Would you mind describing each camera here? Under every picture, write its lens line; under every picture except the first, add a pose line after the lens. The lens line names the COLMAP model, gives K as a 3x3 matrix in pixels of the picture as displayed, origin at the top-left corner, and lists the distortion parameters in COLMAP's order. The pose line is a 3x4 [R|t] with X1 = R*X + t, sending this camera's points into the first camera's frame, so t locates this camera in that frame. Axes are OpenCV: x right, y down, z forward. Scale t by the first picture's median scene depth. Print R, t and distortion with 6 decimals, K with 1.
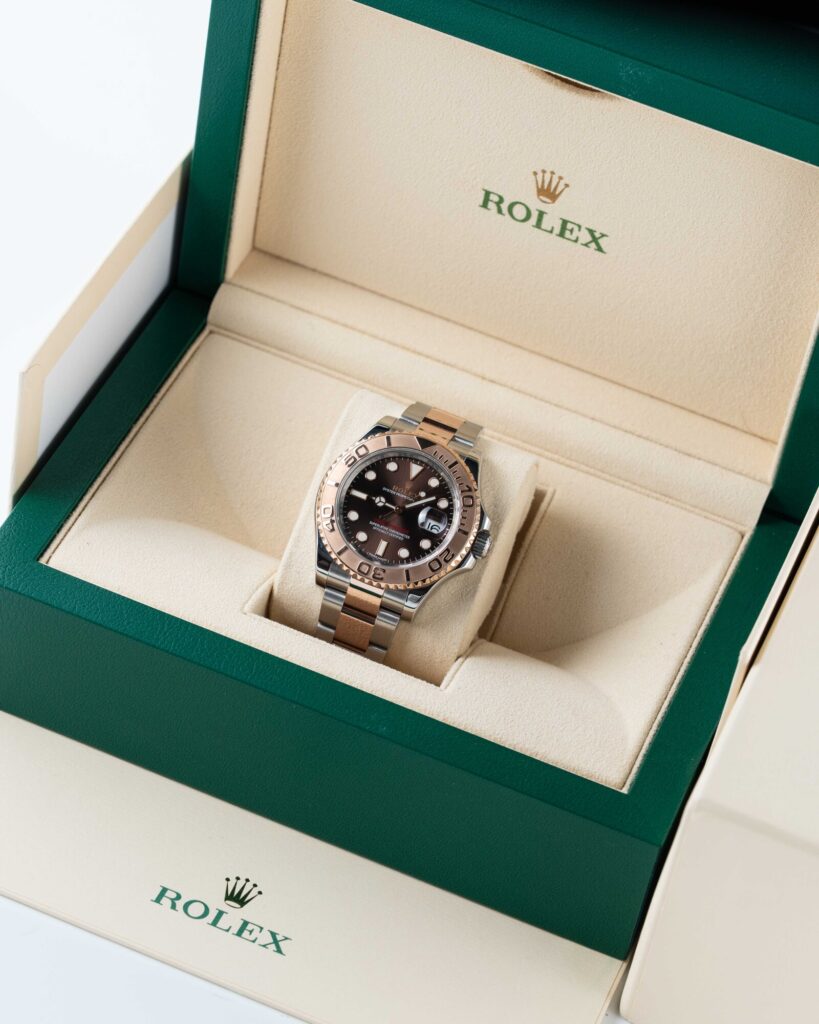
lens RADIAL K [[4865.7, 0, 407.7], [0, 4865.7, 512.1], [0, 0, 1]] dist [0.150360, 0.000000]
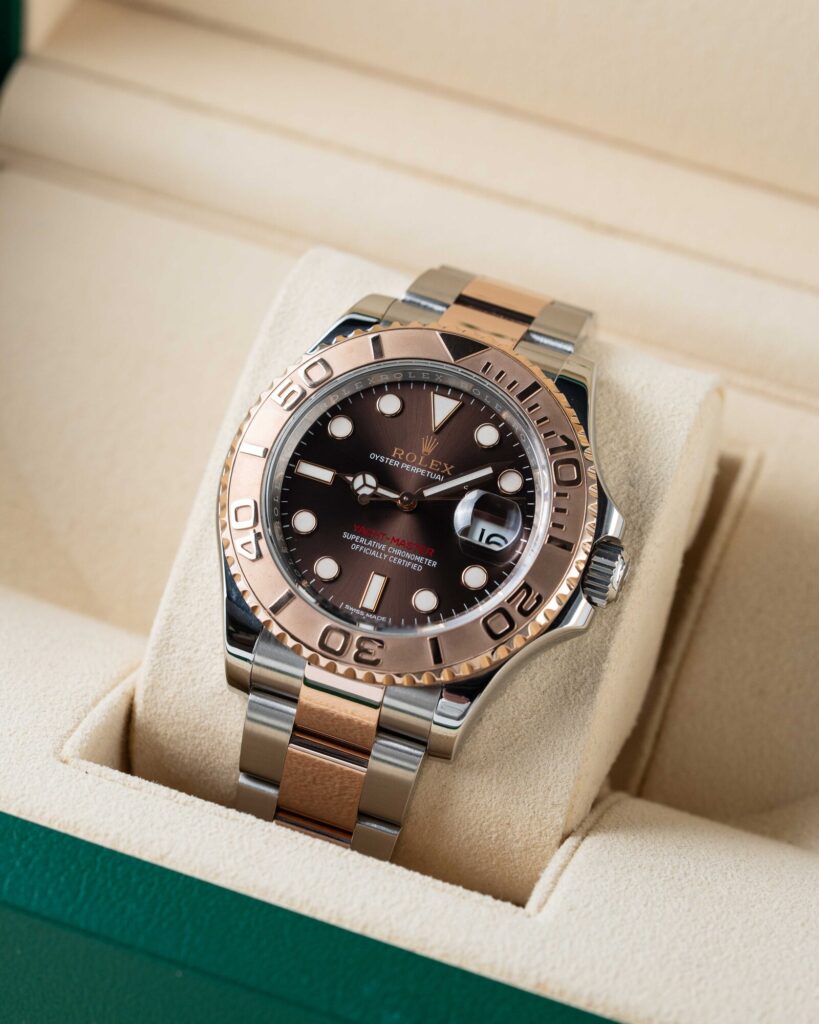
lens RADIAL K [[4865.7, 0, 413.1], [0, 4865.7, 510.9], [0, 0, 1]] dist [0.150360, 0.000000]
pose [[0.998121, -0.055451, -0.026088, 0.009752], [0.054343, 0.997663, -0.041416, 0.018182], [0.028324, 0.039920, 0.998801, 0.566732]]
